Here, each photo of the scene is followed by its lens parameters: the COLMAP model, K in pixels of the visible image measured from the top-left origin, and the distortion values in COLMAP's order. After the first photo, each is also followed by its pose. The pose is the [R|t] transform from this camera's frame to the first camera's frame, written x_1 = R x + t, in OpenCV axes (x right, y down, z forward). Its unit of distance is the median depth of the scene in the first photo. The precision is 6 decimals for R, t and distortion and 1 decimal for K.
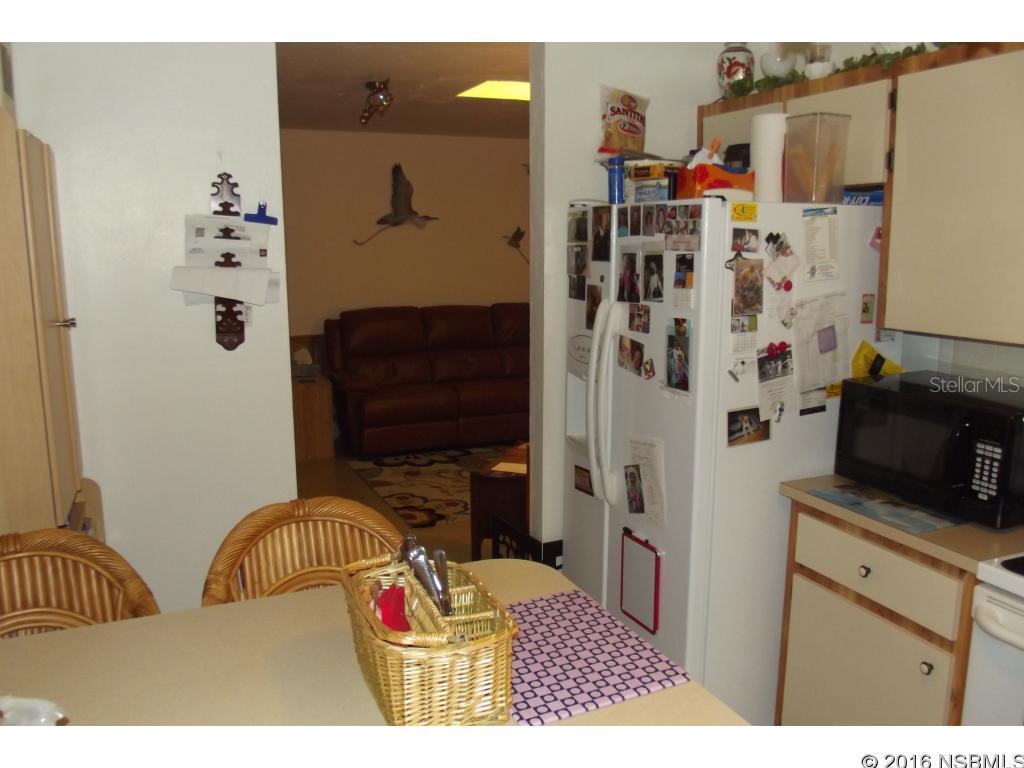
lens RADIAL K [[855.9, 0, 514.3], [0, 855.9, 390.5], [0, 0, 1]] dist [-0.073281, 0.052770]
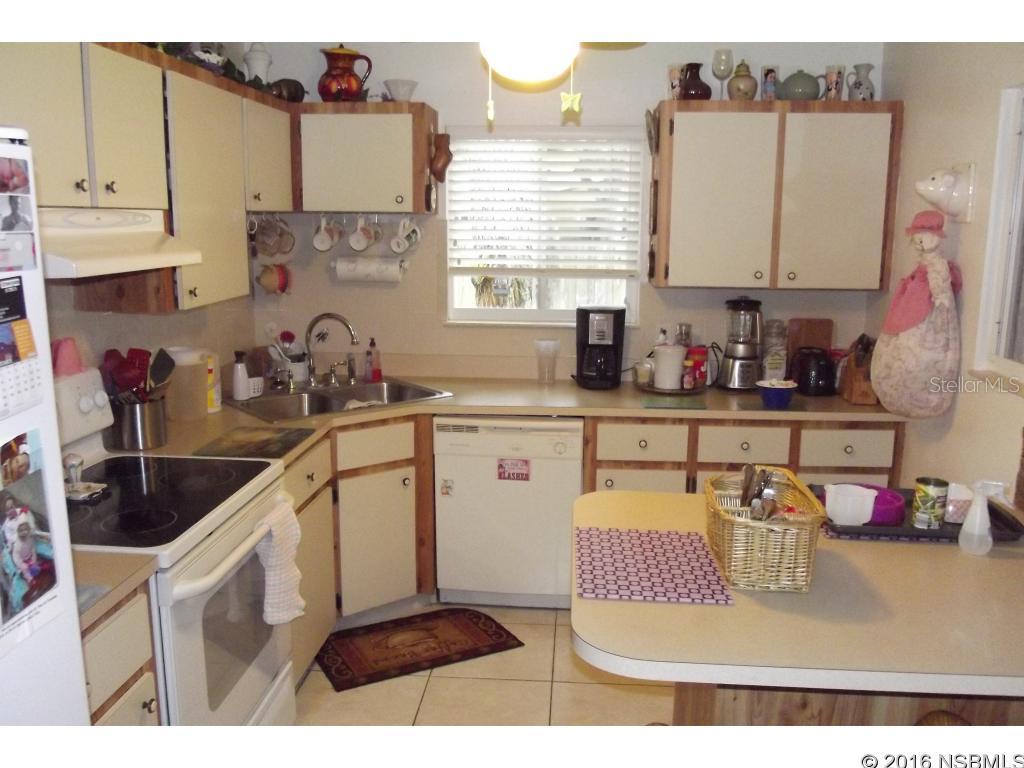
lens RADIAL K [[855.9, 0, 514.3], [0, 855.9, 390.5], [0, 0, 1]] dist [-0.073281, 0.052770]
pose [[-0.890359, -0.097255, 0.444751, -0.215041], [0.069423, 0.936486, 0.343765, -0.255367], [-0.449936, 0.336950, -0.827056, 1.373962]]
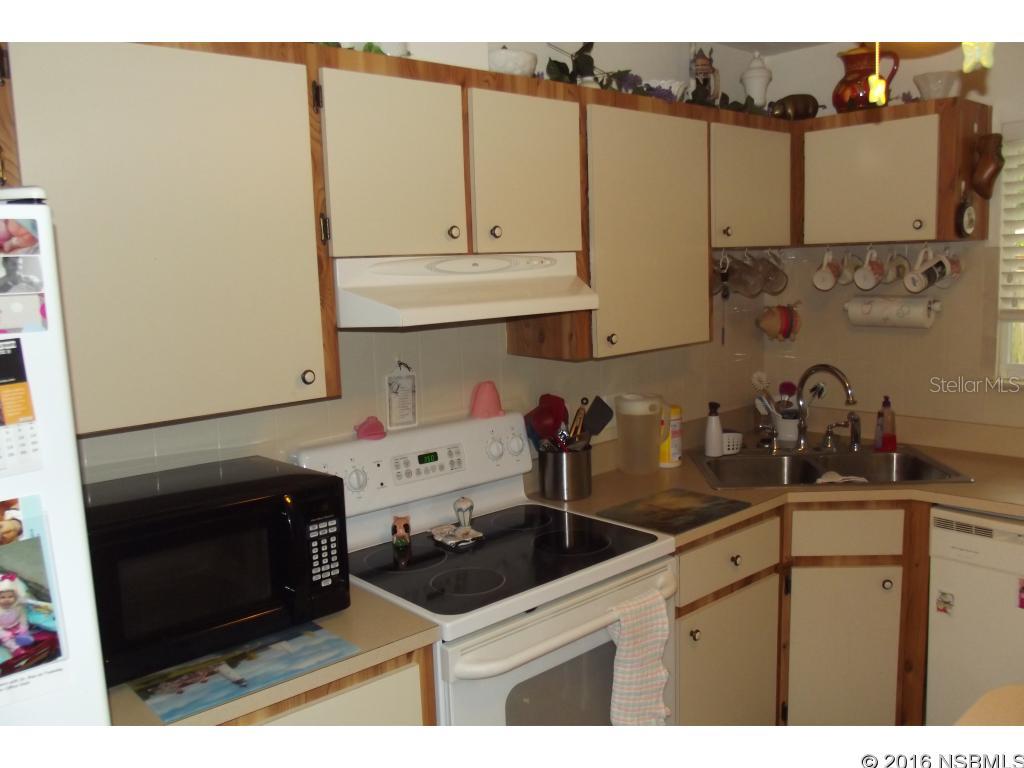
lens RADIAL K [[855.9, 0, 514.3], [0, 855.9, 390.5], [0, 0, 1]] dist [-0.073281, 0.052770]
pose [[-0.333356, -0.121607, 0.934925, -0.274318], [0.201688, 0.959492, 0.196717, -0.183775], [-0.920975, 0.254140, -0.295325, 0.994526]]
